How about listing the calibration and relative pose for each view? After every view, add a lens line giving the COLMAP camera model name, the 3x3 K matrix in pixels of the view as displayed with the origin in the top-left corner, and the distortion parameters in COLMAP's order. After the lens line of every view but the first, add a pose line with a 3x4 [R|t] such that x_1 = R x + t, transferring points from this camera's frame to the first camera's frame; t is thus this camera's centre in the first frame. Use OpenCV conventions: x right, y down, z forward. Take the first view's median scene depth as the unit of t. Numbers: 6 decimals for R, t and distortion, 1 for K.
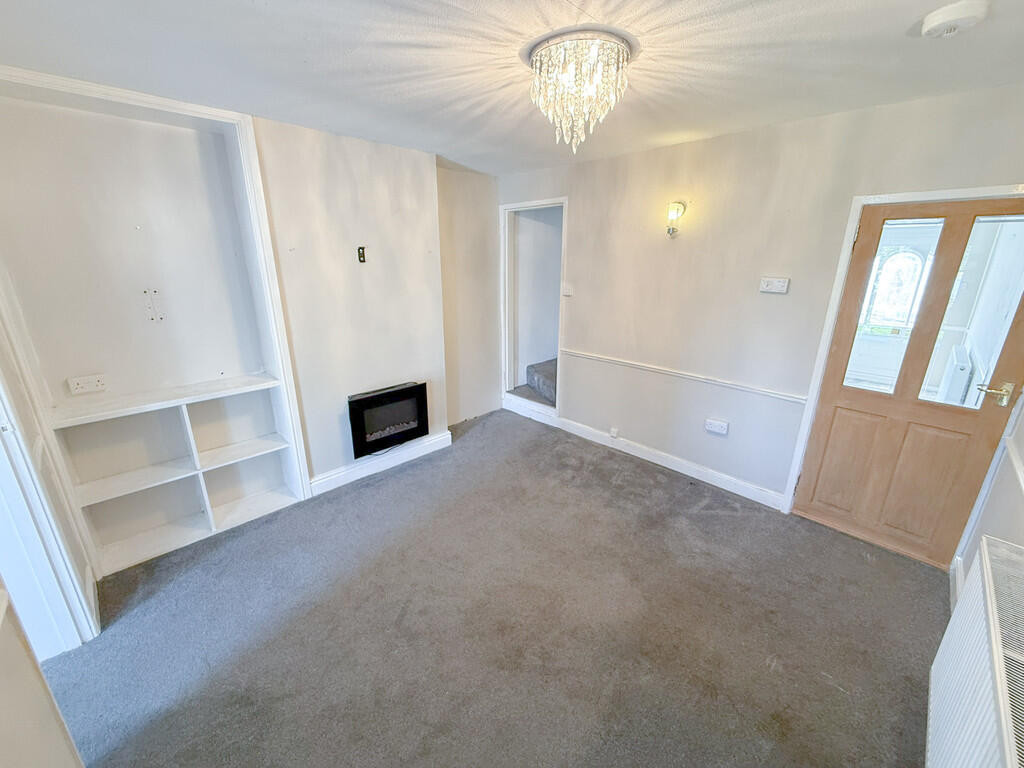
lens RADIAL K [[410.4, 0, 508.7], [0, 410.4, 382.4], [0, 0, 1]] dist [-0.000271, -0.000038]
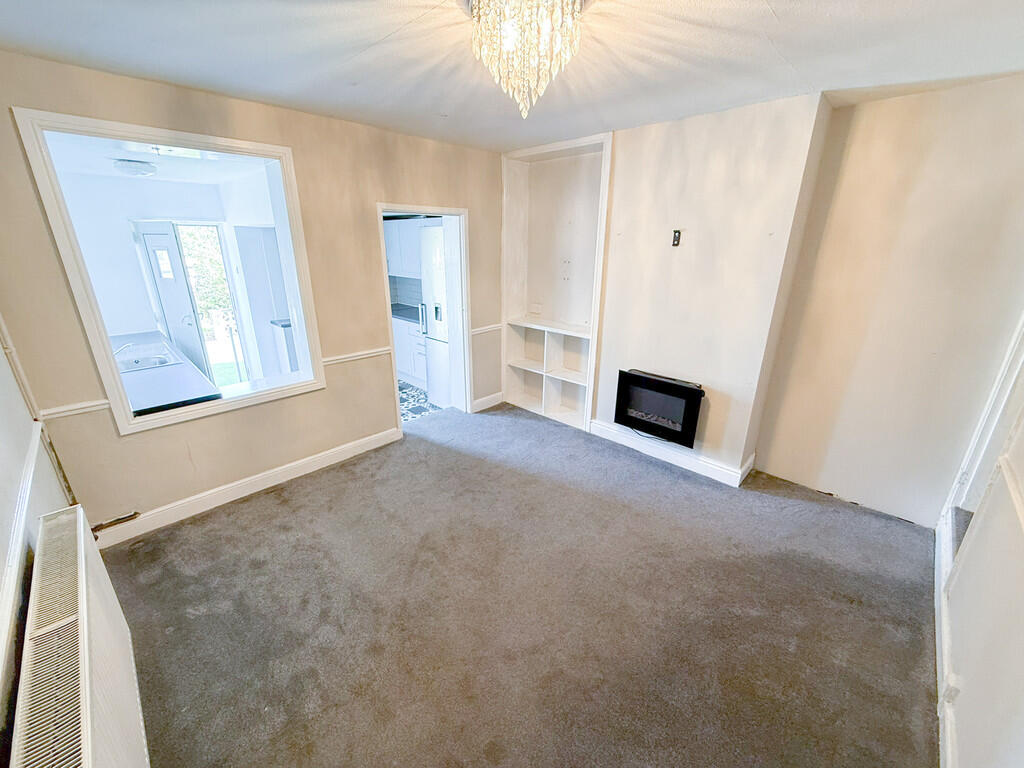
lens RADIAL K [[410.4, 0, 508.7], [0, 410.4, 382.4], [0, 0, 1]] dist [-0.000271, -0.000038]
pose [[0.010177, 0.323140, -0.946296, 0.686750], [-0.295108, 0.905165, 0.305921, -0.179340], [0.955410, 0.276147, 0.104573, 0.604648]]
